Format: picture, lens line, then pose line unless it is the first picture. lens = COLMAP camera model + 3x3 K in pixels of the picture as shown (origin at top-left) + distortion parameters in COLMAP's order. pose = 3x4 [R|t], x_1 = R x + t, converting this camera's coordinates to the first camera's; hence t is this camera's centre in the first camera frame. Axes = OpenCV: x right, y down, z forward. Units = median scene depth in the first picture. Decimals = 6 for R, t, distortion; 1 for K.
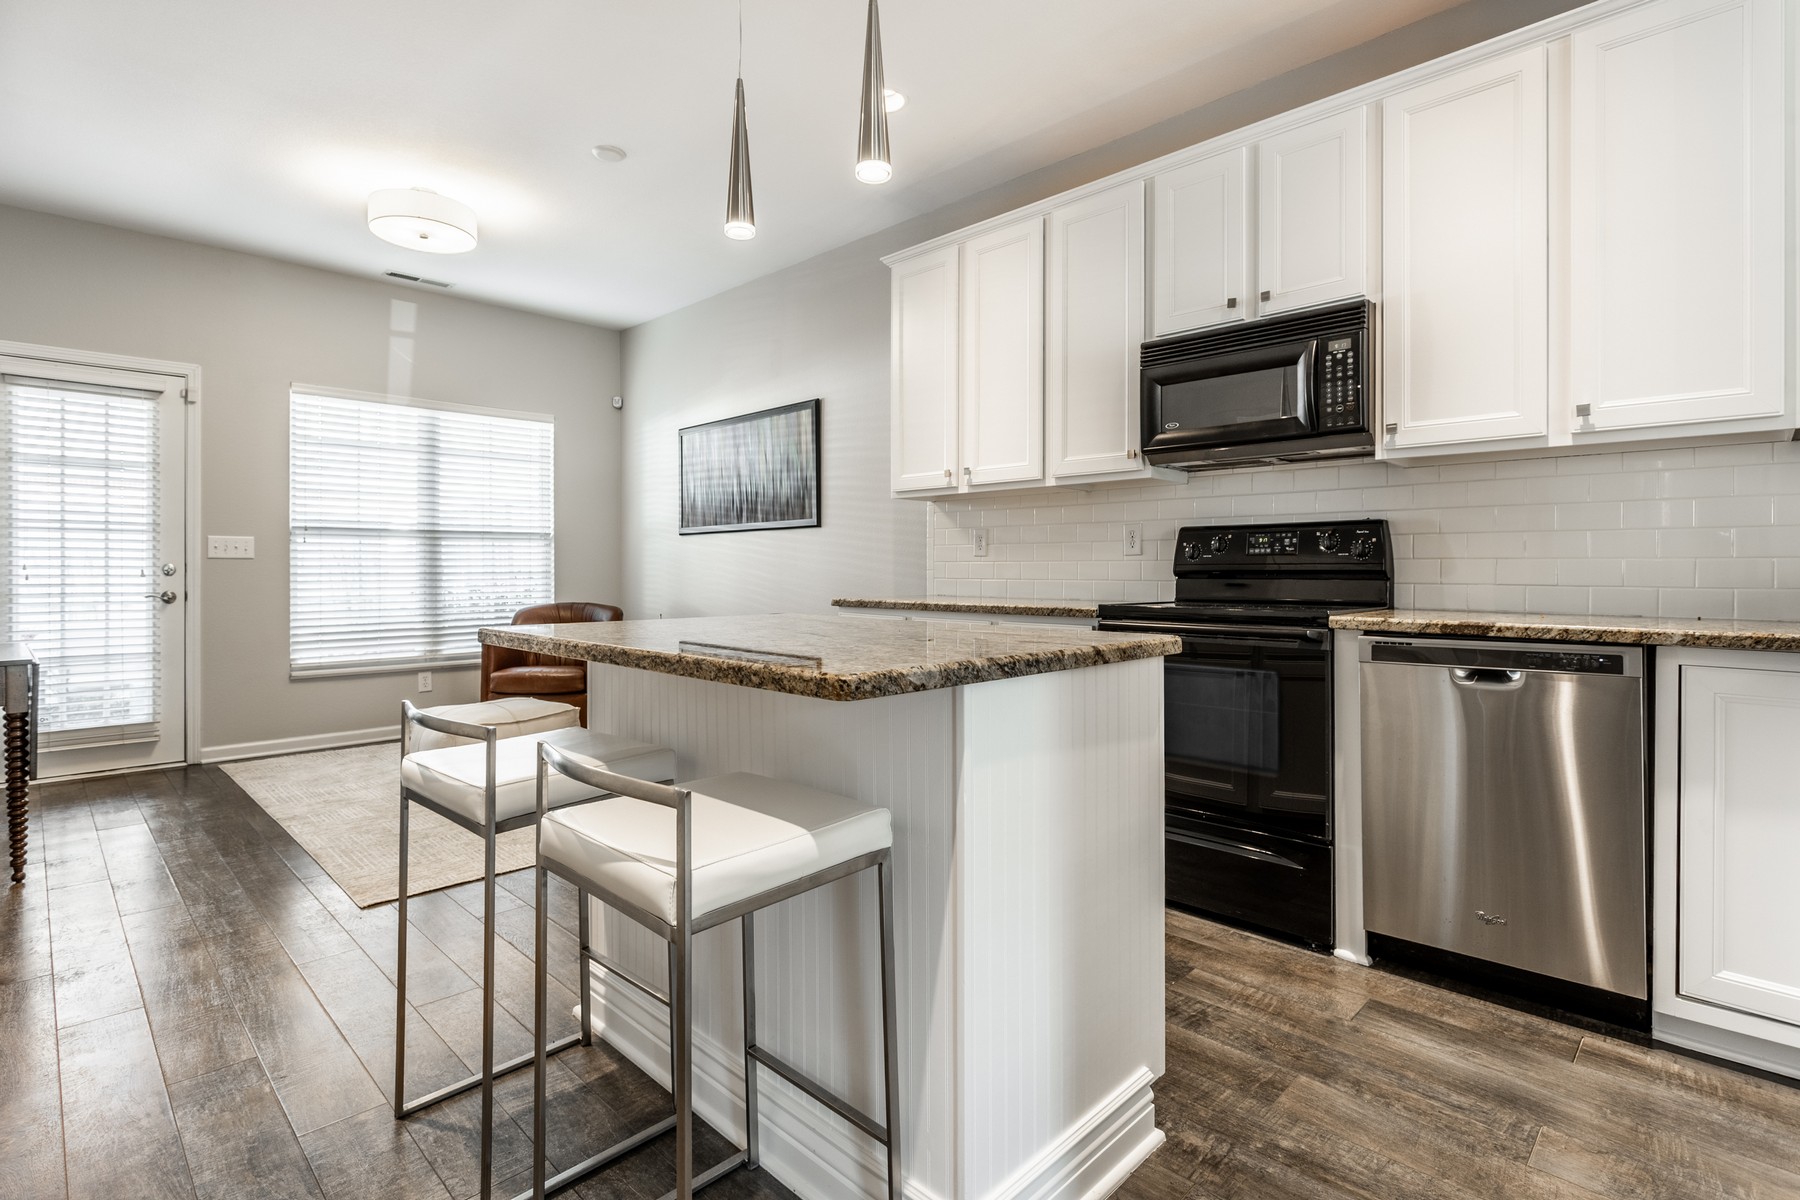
lens RADIAL K [[874.7, 0, 916.6], [0, 874.7, 565.5], [0, 0, 1]] dist [-0.002362, 0.000099]
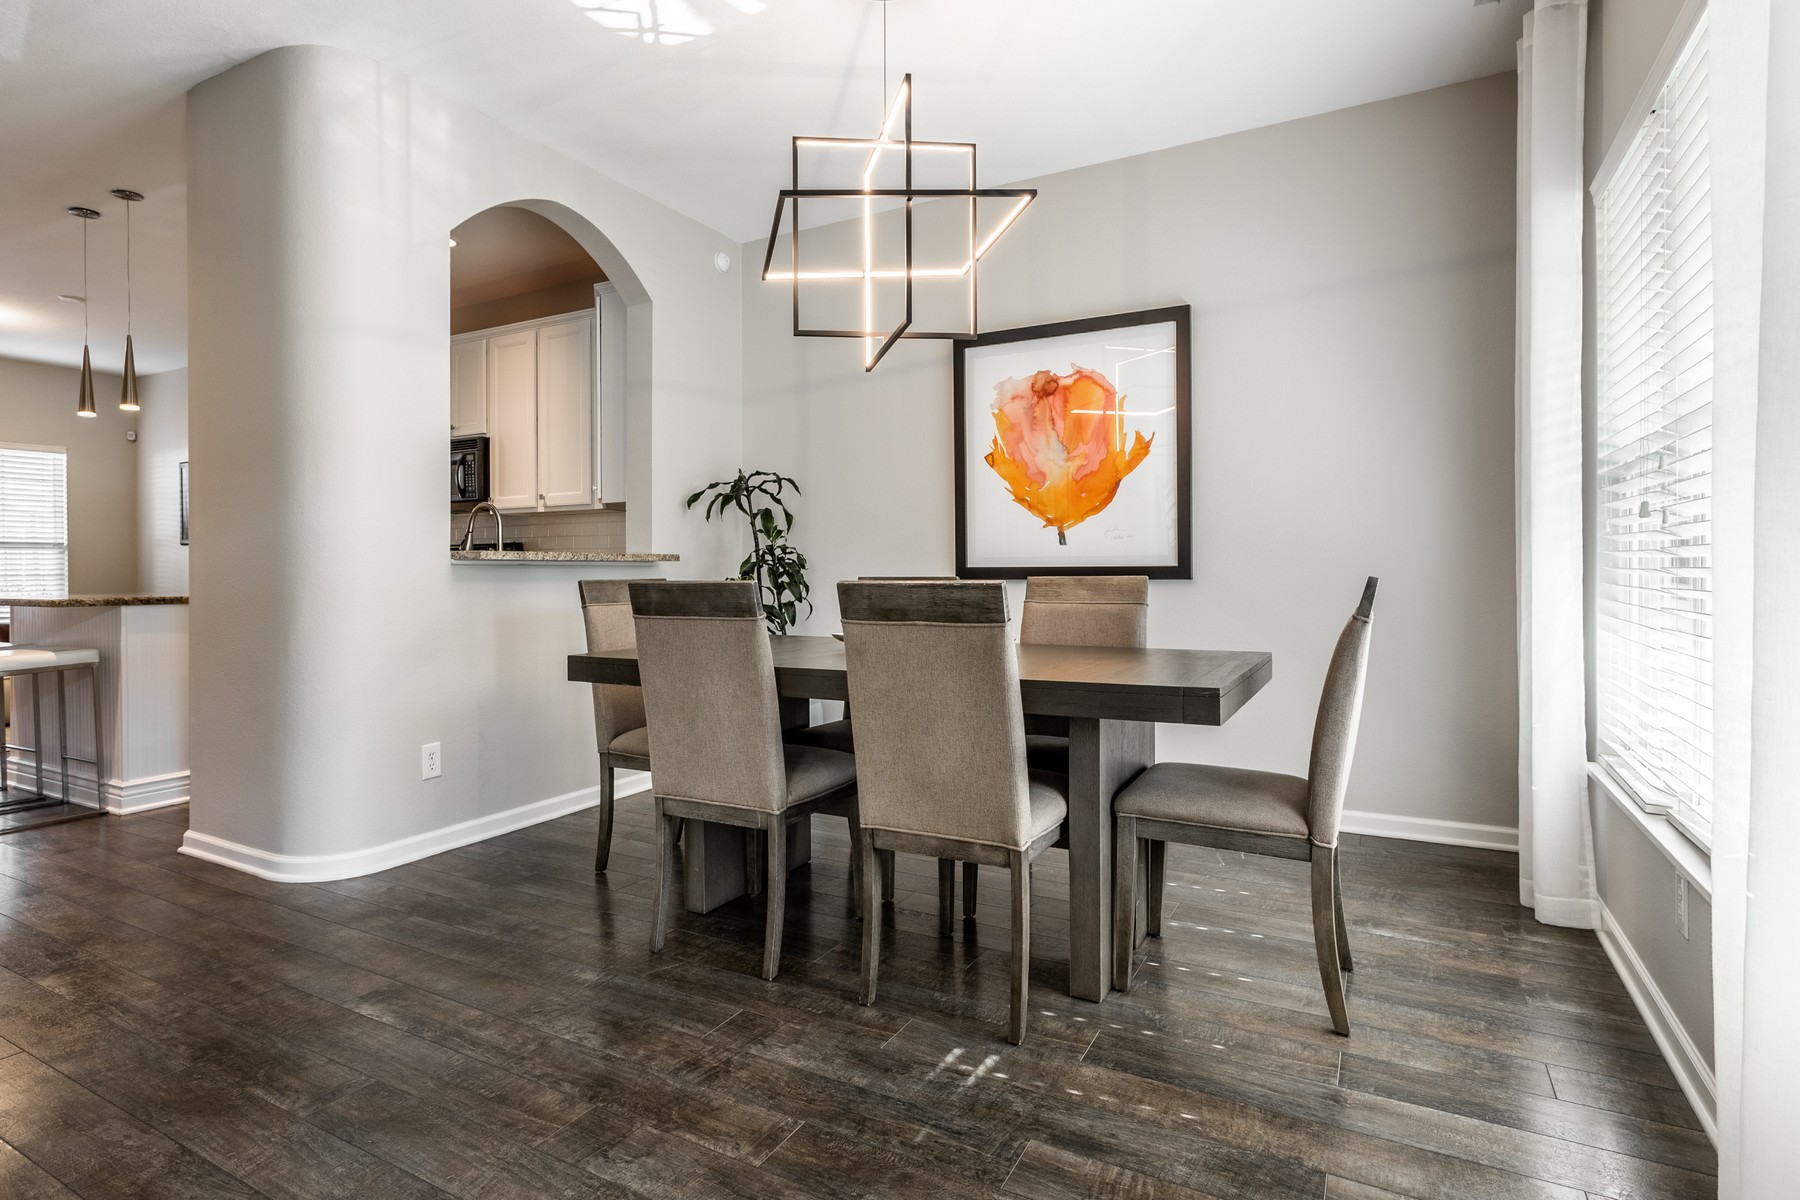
lens RADIAL K [[874.7, 0, 885.2], [0, 874.7, 581.7], [0, 0, 1]] dist [-0.002362, 0.000099]
pose [[0.957024, -0.004769, 0.289971, 0.345728], [0.004283, 0.999988, 0.002309, 0.011538], [-0.289978, -0.000967, 0.957033, -0.536549]]
